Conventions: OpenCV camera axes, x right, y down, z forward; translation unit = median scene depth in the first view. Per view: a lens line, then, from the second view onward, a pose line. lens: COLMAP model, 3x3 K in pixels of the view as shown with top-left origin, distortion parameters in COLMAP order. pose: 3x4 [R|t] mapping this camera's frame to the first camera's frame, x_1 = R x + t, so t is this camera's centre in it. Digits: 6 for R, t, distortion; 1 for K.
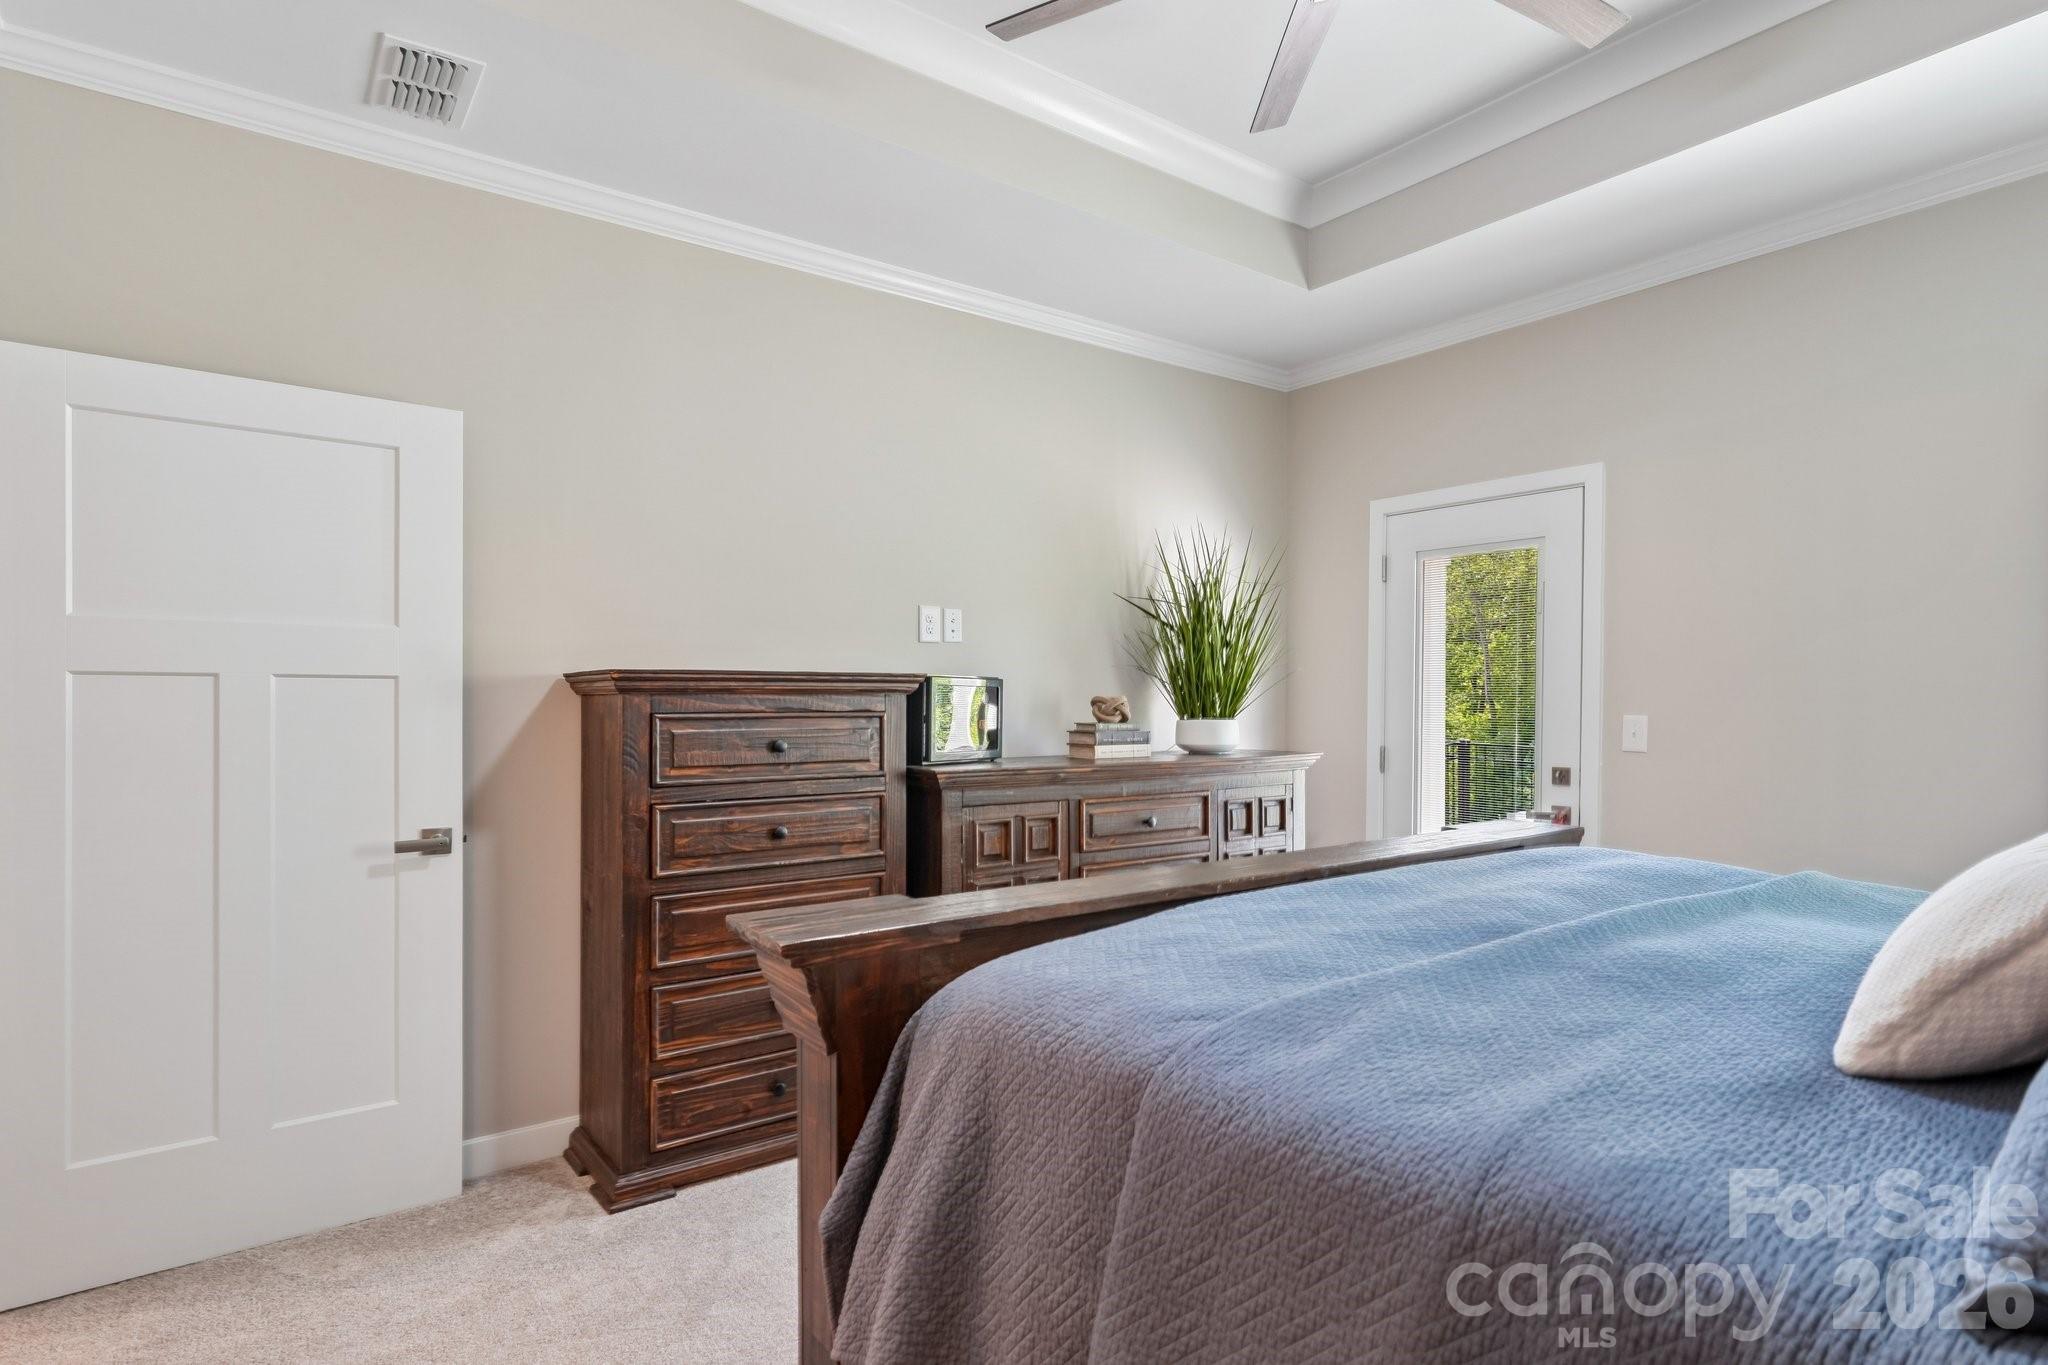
lens RADIAL K [[1069.0, 0, 1026.5], [0, 1069.0, 692.1], [0, 0, 1]] dist [-0.000611, 0.001641]
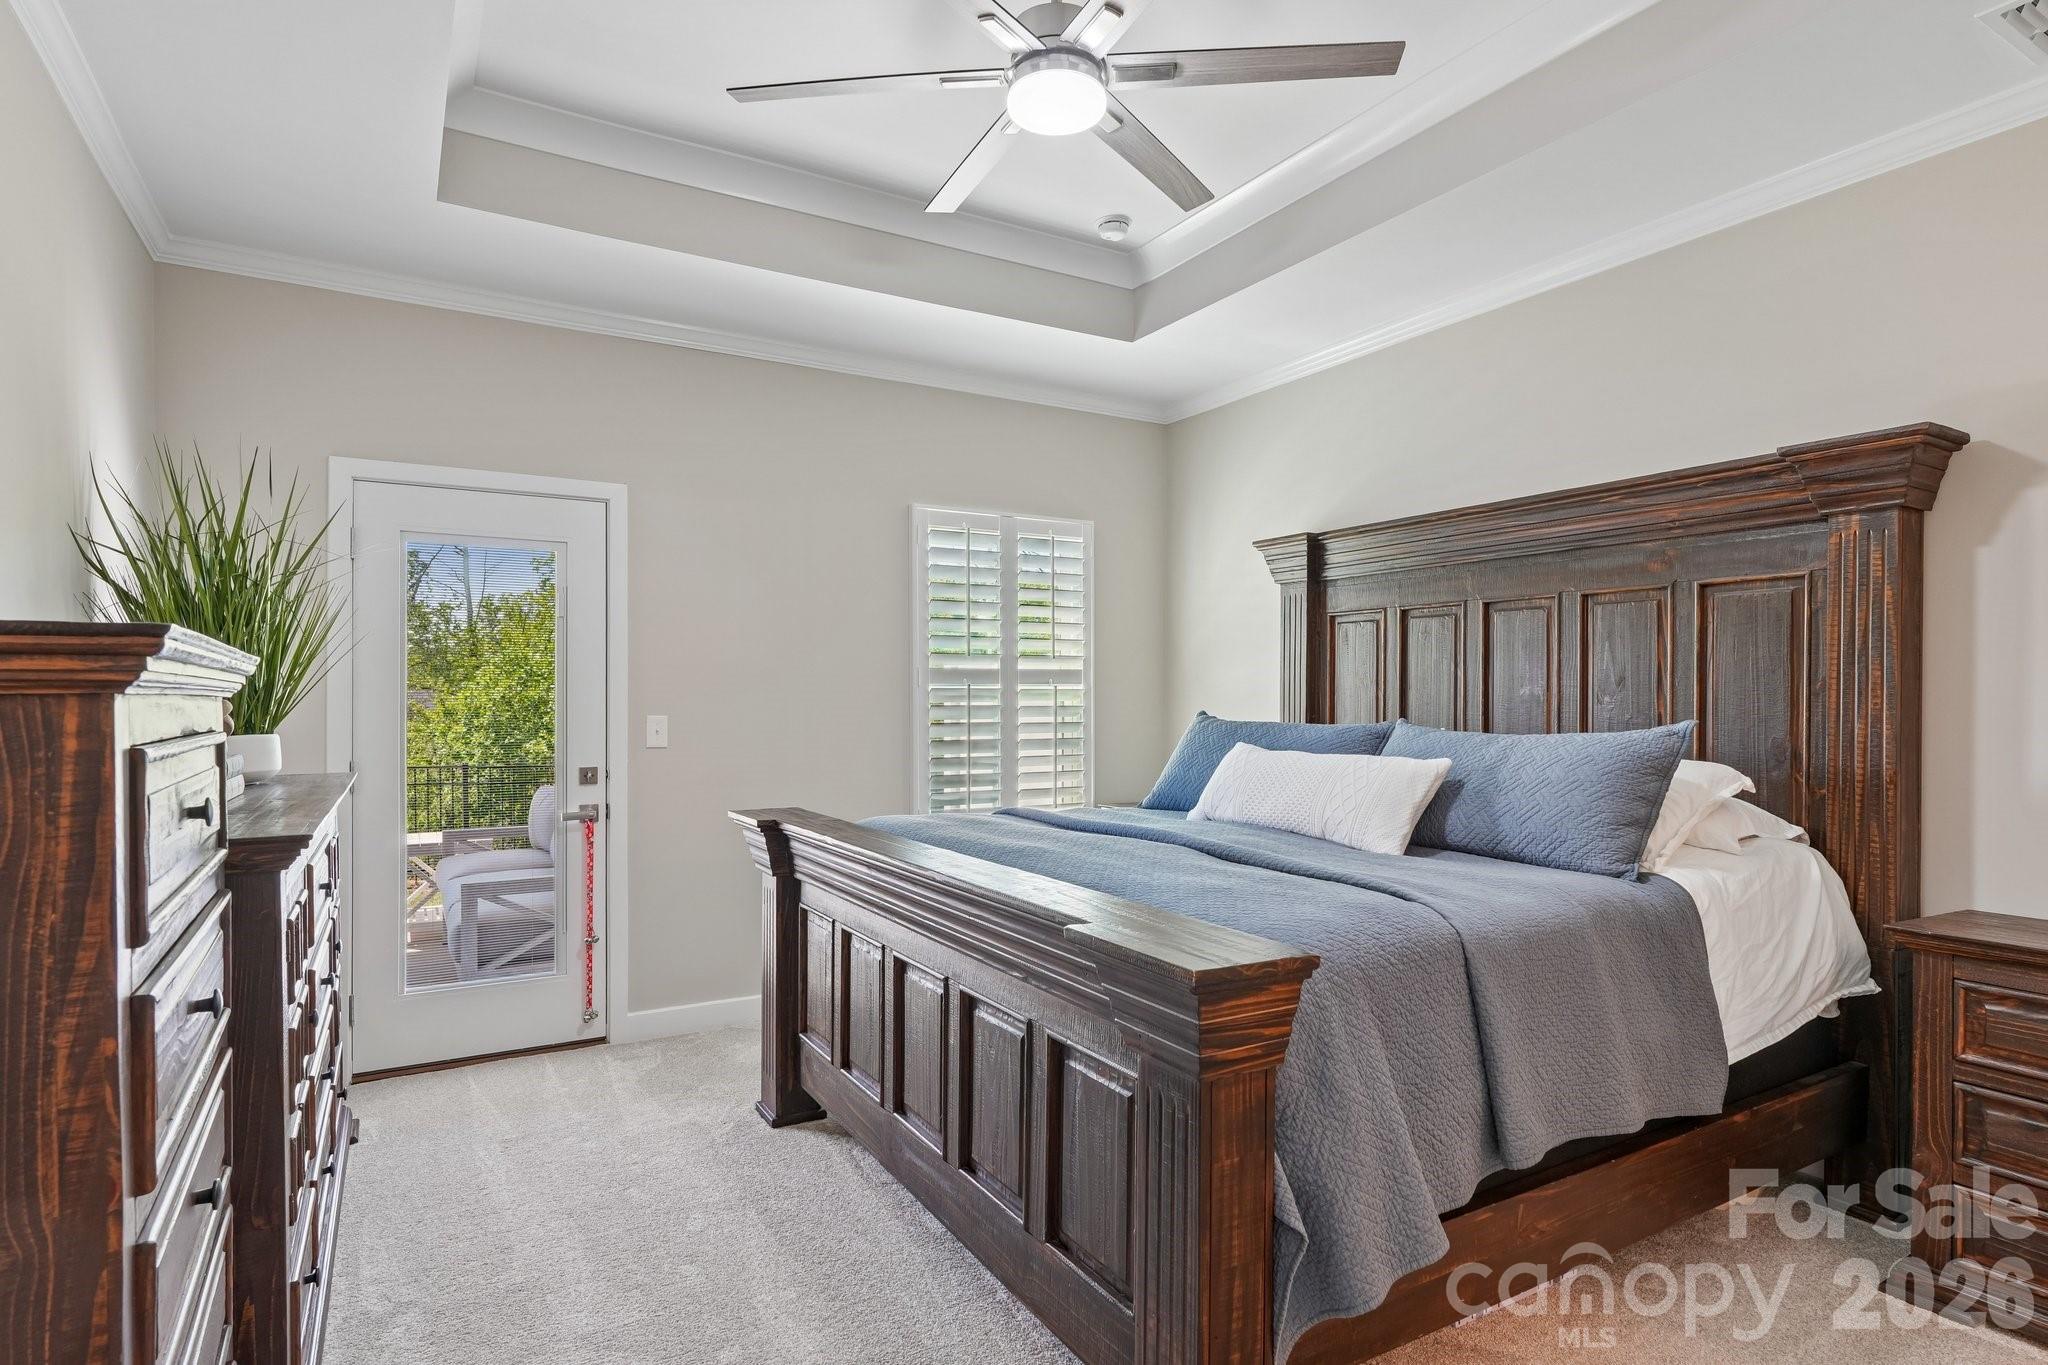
lens RADIAL K [[1069.0, 0, 1016.0], [0, 1069.0, 693.9], [0, 0, 1]] dist [-0.000611, 0.001641]
pose [[0.106377, -0.001317, 0.994325, -0.497112], [-0.002608, 0.999995, 0.001604, -0.004060], [-0.994322, -0.002764, 0.106373, 0.478650]]
